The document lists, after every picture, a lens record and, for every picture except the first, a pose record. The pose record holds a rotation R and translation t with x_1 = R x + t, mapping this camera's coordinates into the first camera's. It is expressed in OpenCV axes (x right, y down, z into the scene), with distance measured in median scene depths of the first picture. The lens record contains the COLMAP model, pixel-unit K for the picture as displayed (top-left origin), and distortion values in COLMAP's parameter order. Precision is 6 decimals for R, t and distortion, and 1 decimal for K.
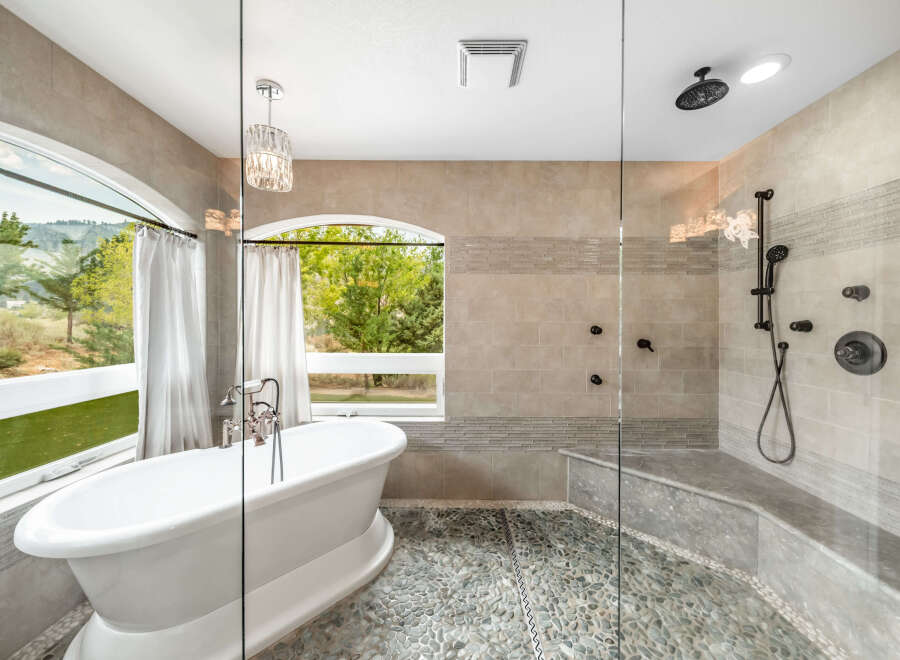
lens RADIAL K [[335.7, 0, 452.3], [0, 335.7, 327.2], [0, 0, 1]] dist [0.001946, 0.000017]
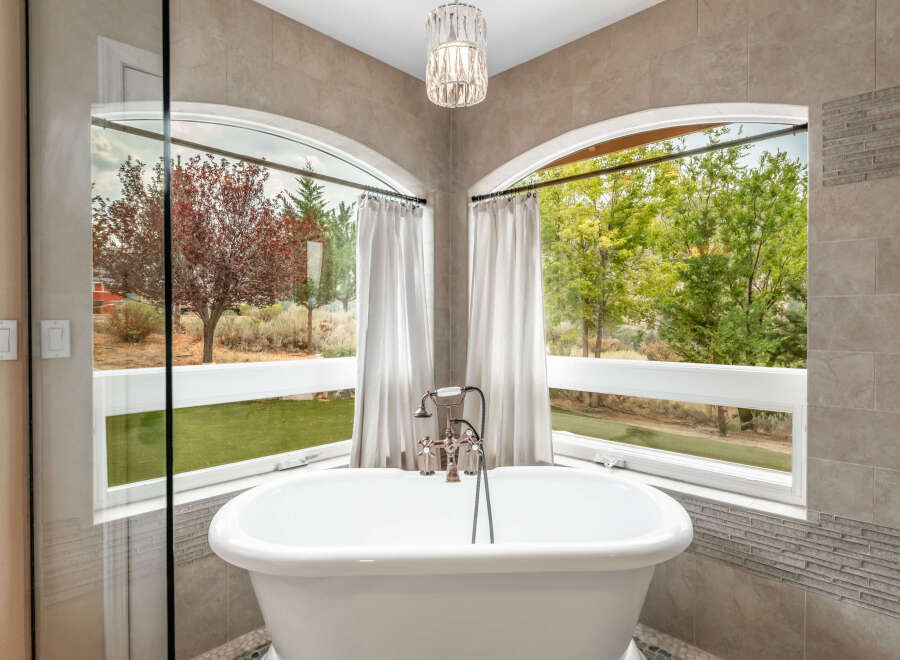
lens RADIAL K [[500.6, 0, 450.0], [0, 500.6, 330.0], [0, 0, 1]] dist [0.007020, -0.000508]
pose [[0.723914, 0.008256, -0.689841, 0.095759], [-0.006553, 0.999966, 0.005090, 0.025944], [0.689859, 0.000836, 0.723943, 0.185192]]
